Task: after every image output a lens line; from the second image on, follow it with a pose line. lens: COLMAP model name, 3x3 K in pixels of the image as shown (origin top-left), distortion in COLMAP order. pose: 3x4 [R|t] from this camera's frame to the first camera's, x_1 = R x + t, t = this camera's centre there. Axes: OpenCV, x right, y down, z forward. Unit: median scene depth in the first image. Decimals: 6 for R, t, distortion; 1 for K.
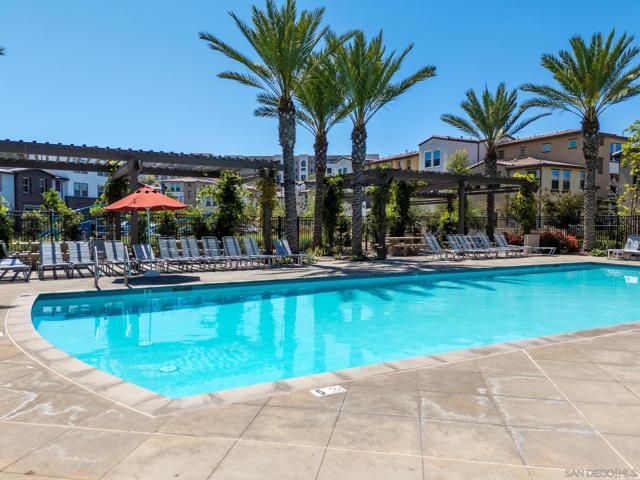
lens RADIAL K [[477.6, 0, 320.0], [0, 477.6, 240.0], [0, 0, 1]] dist [0.062954, -0.053762]
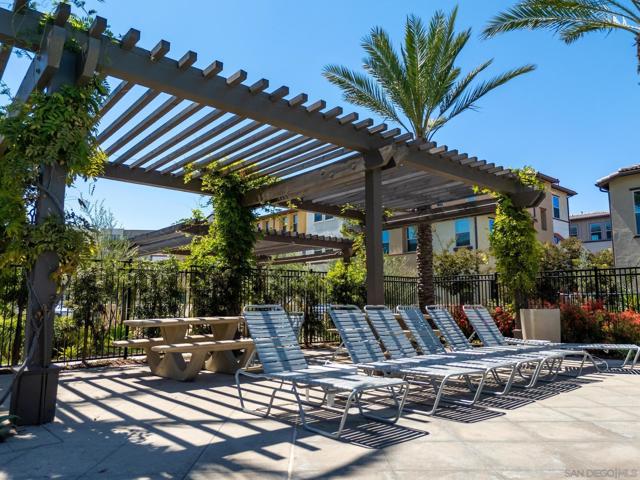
lens RADIAL K [[477.6, 0, 320.0], [0, 477.6, 240.0], [0, 0, 1]] dist [0.062954, -0.053762]
pose [[0.978327, 0.029225, 0.204993, 0.162671], [0.007571, 0.984279, -0.176457, 0.000957], [-0.206927, 0.174184, 0.962726, 0.599731]]
